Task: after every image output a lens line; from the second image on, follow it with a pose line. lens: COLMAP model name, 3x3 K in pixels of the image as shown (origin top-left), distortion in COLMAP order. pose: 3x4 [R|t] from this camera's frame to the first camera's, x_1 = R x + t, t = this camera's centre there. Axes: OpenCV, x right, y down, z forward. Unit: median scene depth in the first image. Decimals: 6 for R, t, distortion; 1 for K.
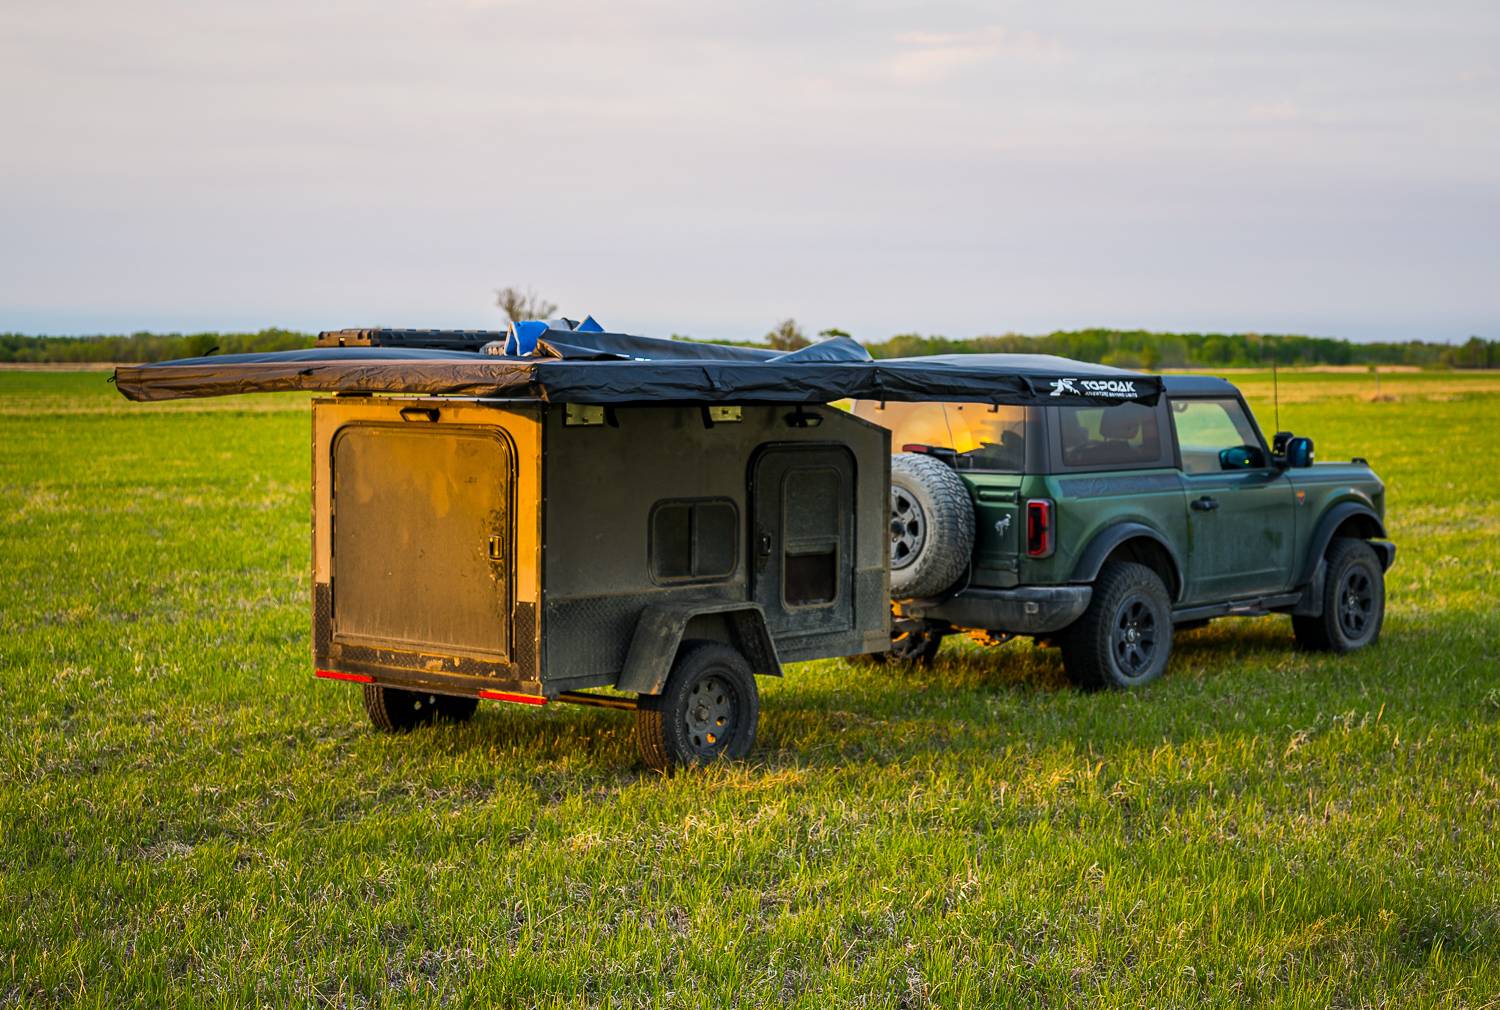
lens RADIAL K [[2646.2, 0, 750.0], [0, 2646.2, 505.0], [0, 0, 1]] dist [0.019615, -0.003951]
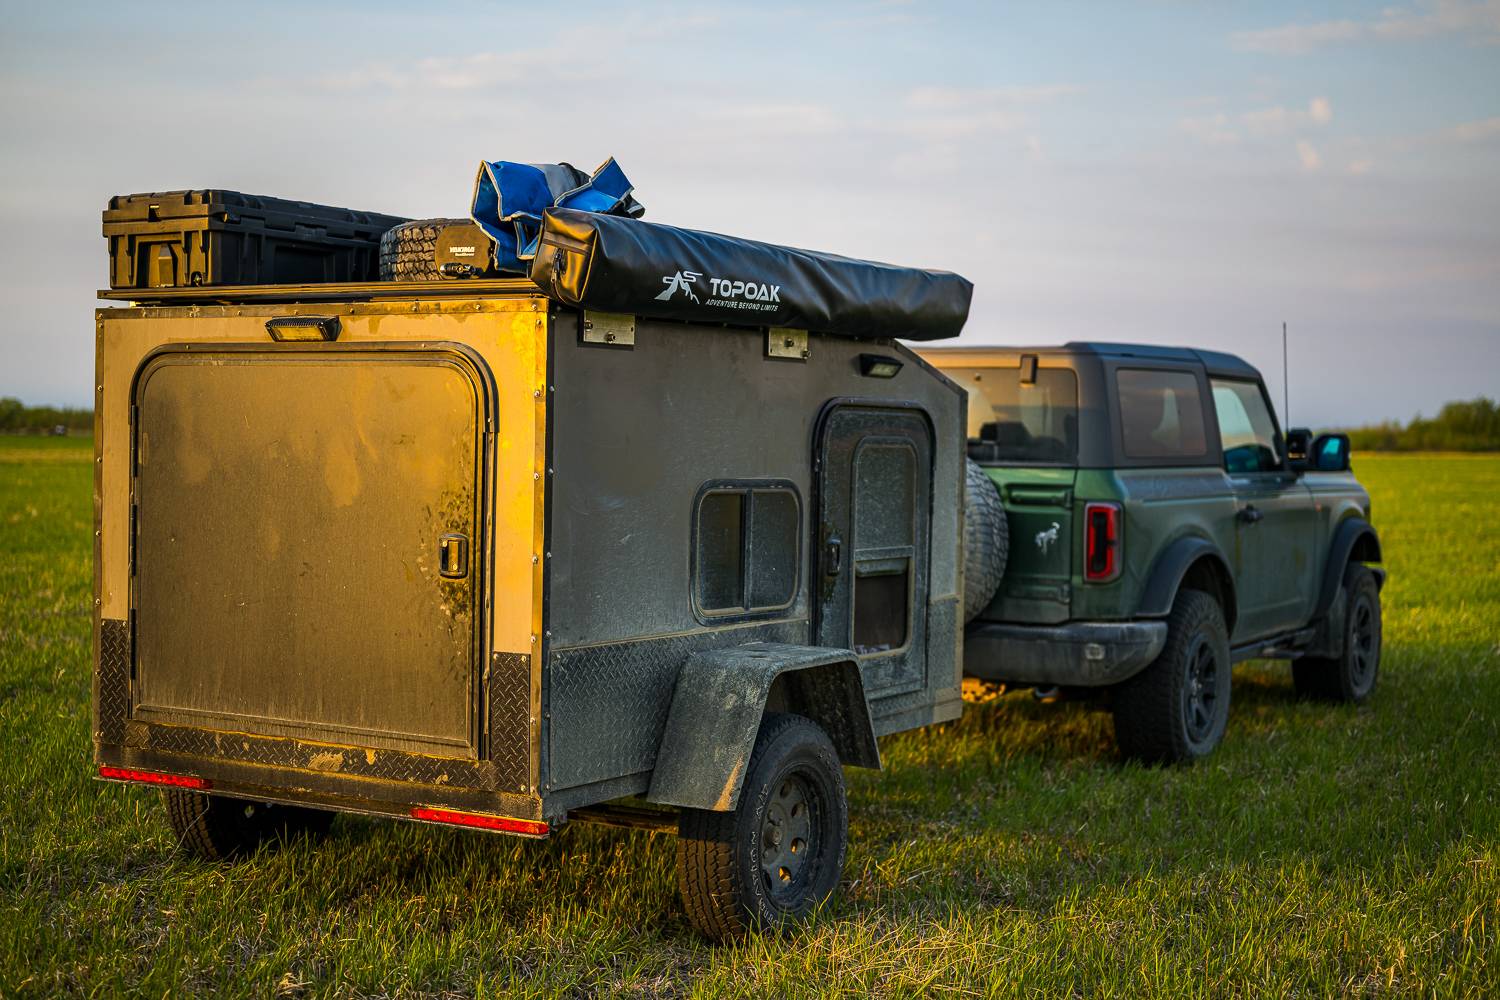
lens RADIAL K [[2217.7, 0, 749.1], [0, 2217.7, 521.6], [0, 0, 1]] dist [-0.011652, -0.013931]
pose [[0.982575, 0.006359, 0.185757, -0.114485], [-0.003908, 0.999900, -0.013556, 0.013703], [-0.185824, 0.012594, 0.982502, 0.488392]]
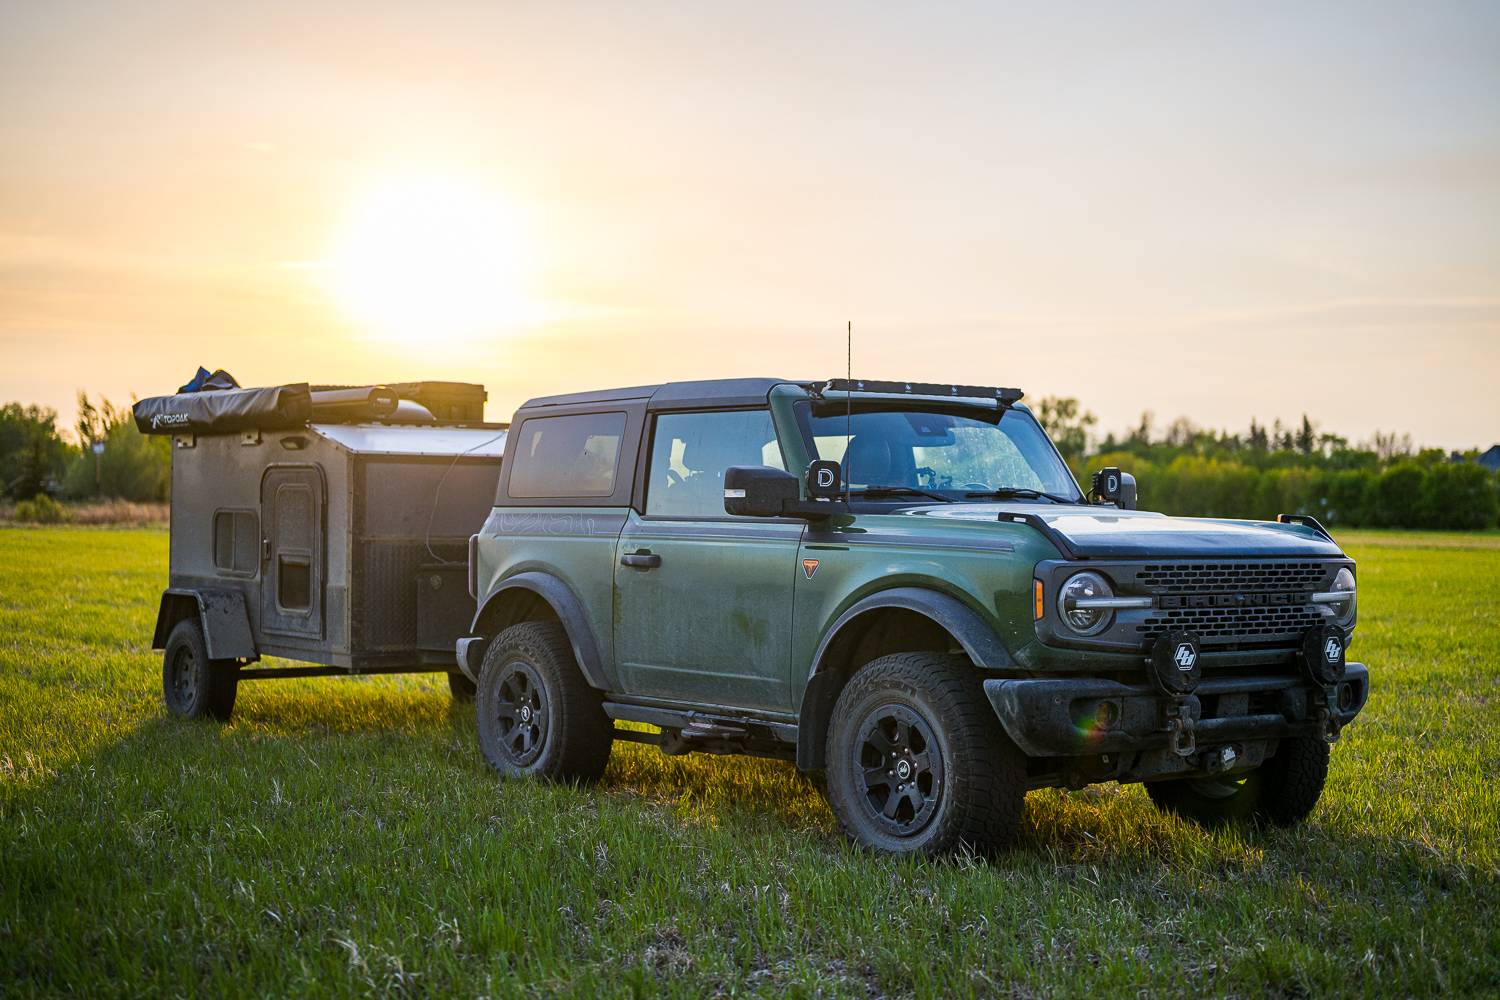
lens RADIAL K [[2217.7, 0, 749.1], [0, 2217.7, 521.6], [0, 0, 1]] dist [-0.011652, -0.013931]
pose [[-0.226167, 0.002331, -0.974086, 0.918366], [-0.061581, 0.997963, 0.016686, -0.027366], [0.972140, 0.063759, -0.225563, 1.444700]]
